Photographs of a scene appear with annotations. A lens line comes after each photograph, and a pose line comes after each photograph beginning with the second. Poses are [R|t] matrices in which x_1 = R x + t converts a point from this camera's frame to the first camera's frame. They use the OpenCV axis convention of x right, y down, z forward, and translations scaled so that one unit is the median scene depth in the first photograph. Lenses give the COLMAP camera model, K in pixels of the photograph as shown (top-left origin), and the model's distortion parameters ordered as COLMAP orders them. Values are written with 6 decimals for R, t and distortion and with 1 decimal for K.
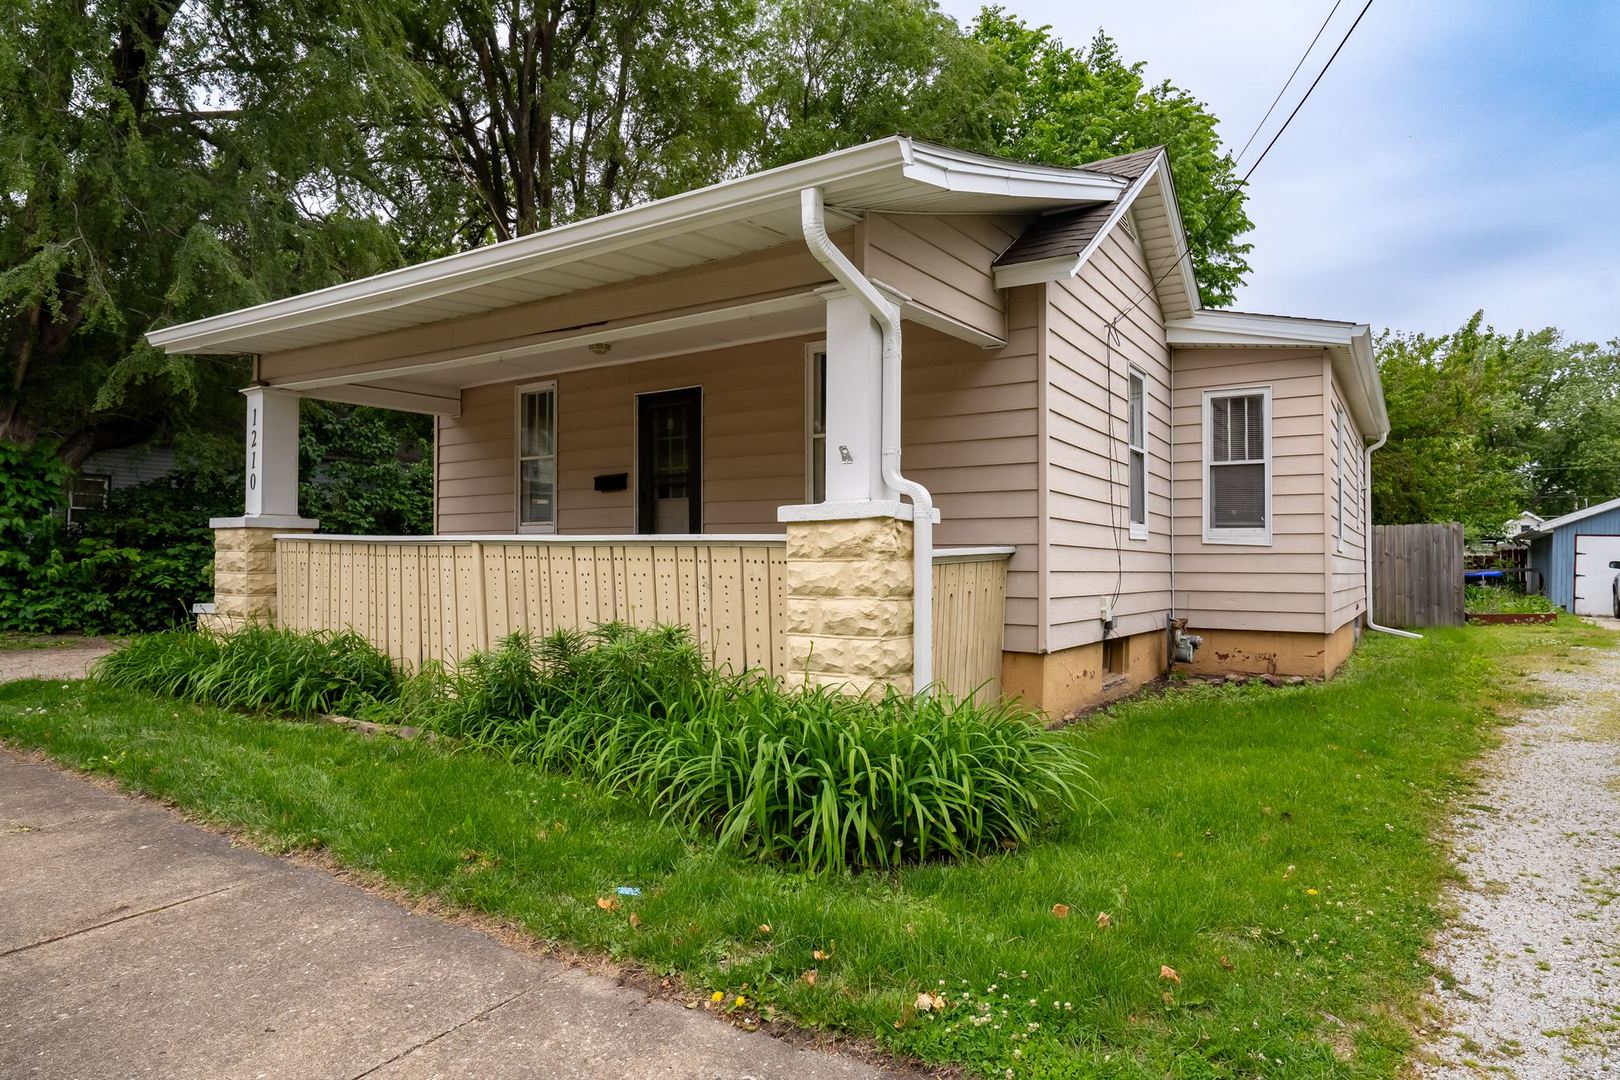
lens RADIAL K [[971.7, 0, 810.0], [0, 971.7, 540.0], [0, 0, 1]] dist [0.000781, 0.000226]
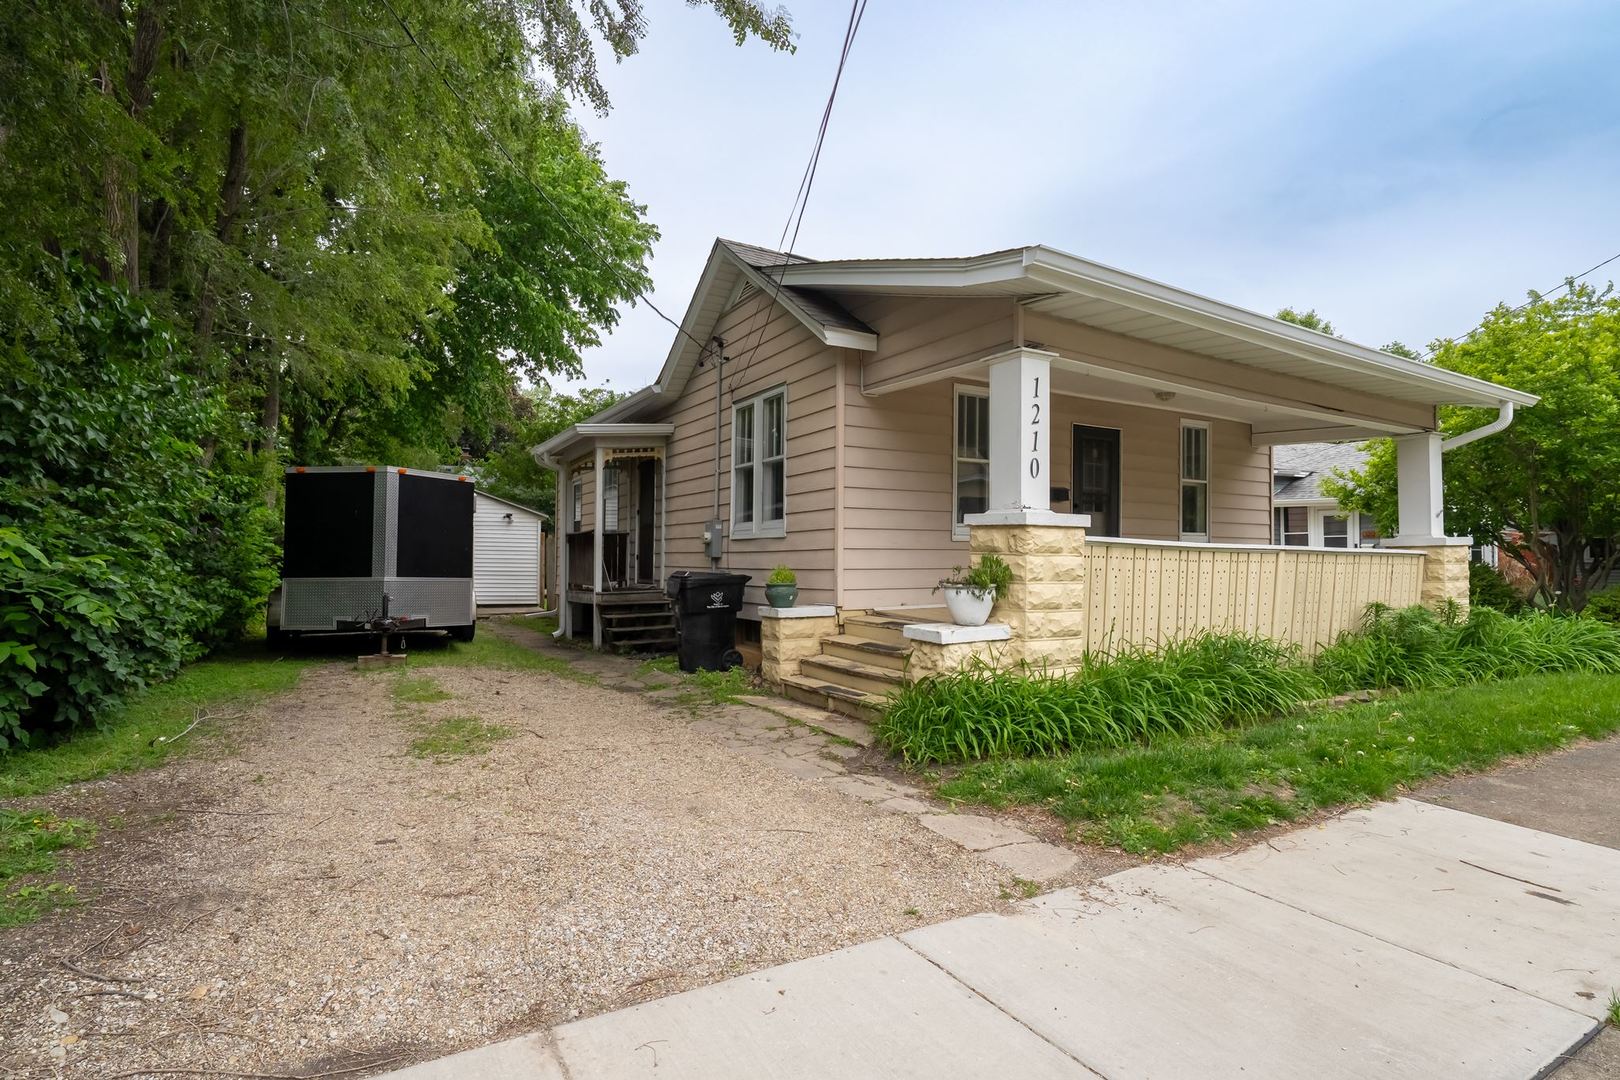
lens RADIAL K [[752.3, 0, 810.0], [0, 752.3, 540.0], [0, 0, 1]] dist [0.000746, 0.000020]
pose [[0.439074, 0.002292, 0.898448, -1.313832], [-0.034585, 0.999299, 0.014352, -0.004107], [-0.897785, -0.037374, 0.438846, 0.972385]]
